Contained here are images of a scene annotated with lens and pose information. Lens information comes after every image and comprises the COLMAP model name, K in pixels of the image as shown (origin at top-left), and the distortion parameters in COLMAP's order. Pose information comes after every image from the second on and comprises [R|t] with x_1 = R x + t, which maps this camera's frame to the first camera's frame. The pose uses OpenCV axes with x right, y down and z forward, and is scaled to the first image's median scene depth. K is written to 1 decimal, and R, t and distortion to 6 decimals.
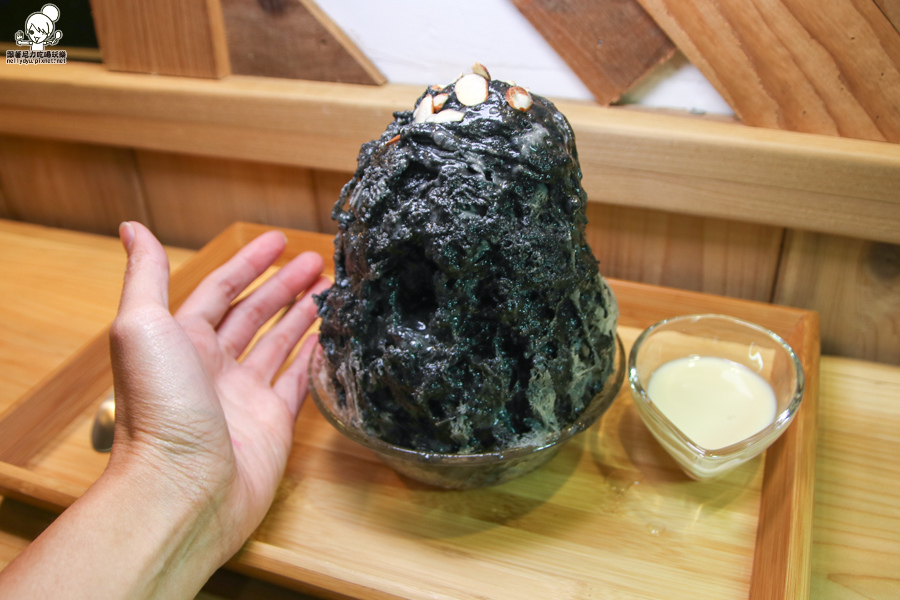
lens RADIAL K [[854.6, 0, 471.8], [0, 854.6, 308.8], [0, 0, 1]] dist [-0.113069, 0.000000]
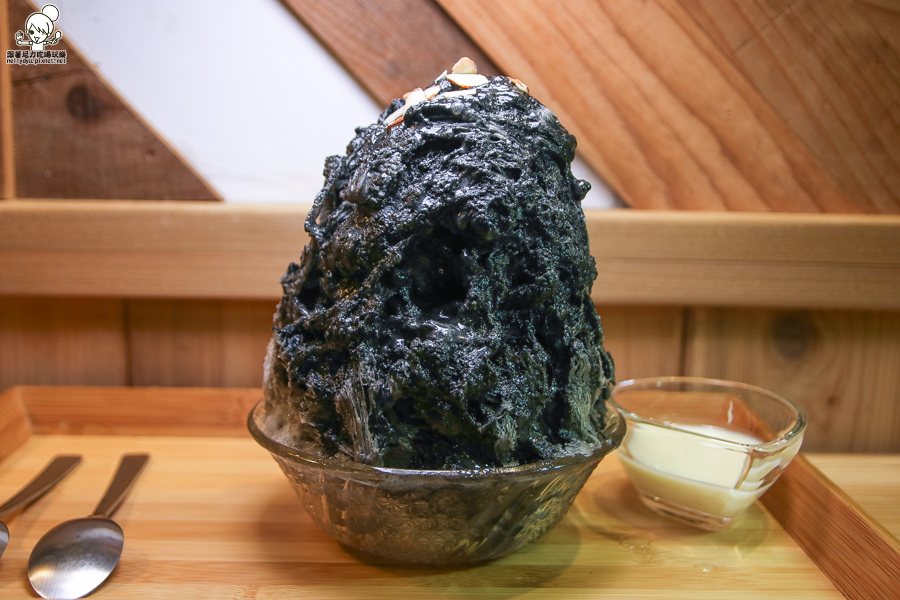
lens RADIAL K [[1065.5, 0, 418.7], [0, 1065.5, 309.5], [0, 0, 1]] dist [-0.027205, 0.000000]
pose [[0.936396, -0.018937, 0.350433, -0.451856], [0.152998, 0.920682, -0.359076, 0.385158], [-0.315838, 0.389853, 0.865021, 0.067240]]
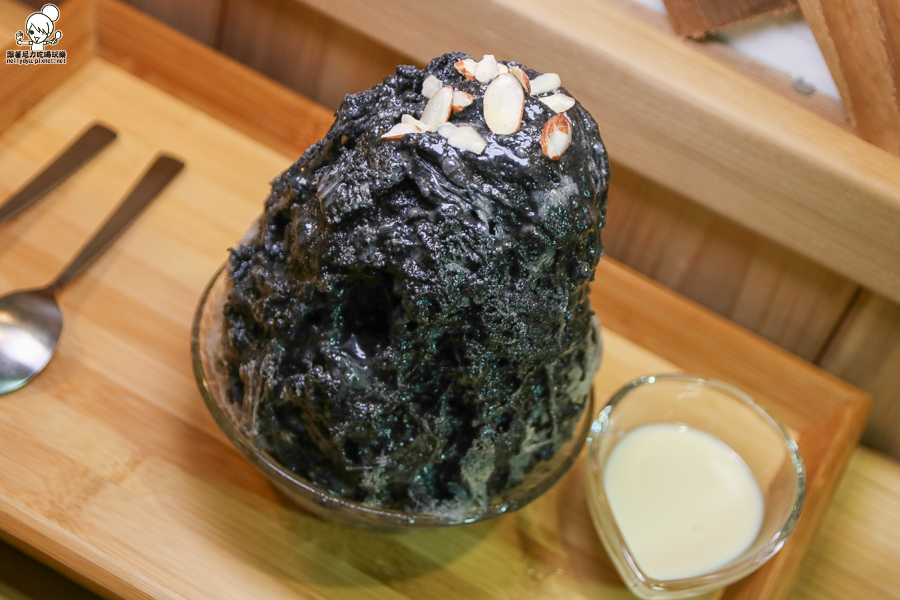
lens RADIAL K [[1769.8, 0, 449.1], [0, 1769.8, 308.4], [0, 0, 1]] dist [0.158323, 0.000000]
pose [[0.958810, 0.263340, 0.106471, -0.167778], [-0.280296, 0.937893, 0.204426, -0.383929], [-0.046025, -0.225849, 0.973074, -0.639099]]
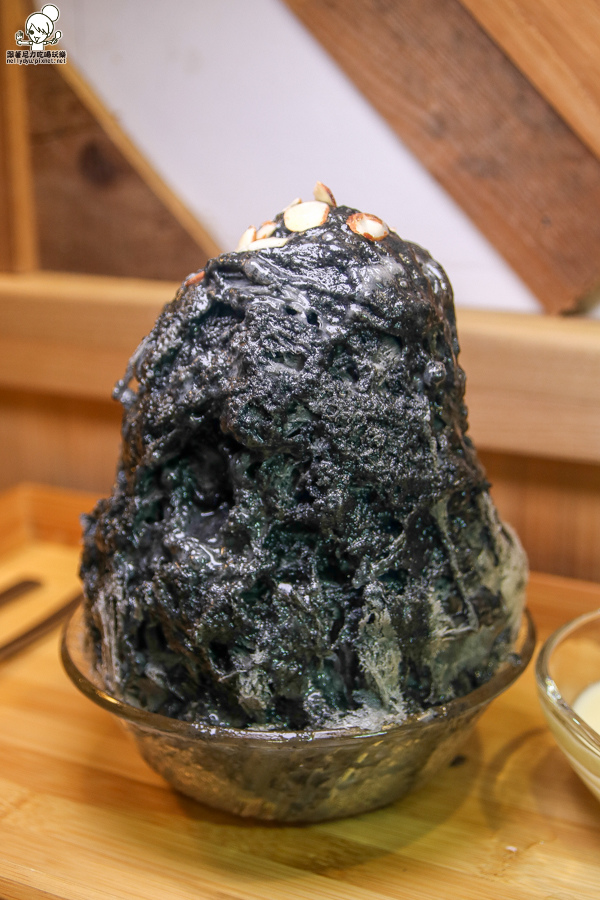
lens RADIAL K [[1412.4, 0, 281.2], [0, 1412.4, 490.5], [0, 0, 1]] dist [0.007443, 0.000000]
pose [[0.987448, 0.056733, -0.147402, 0.161145], [-0.089197, 0.970498, -0.224002, 0.232075], [0.130345, 0.234338, 0.963377, -0.113231]]
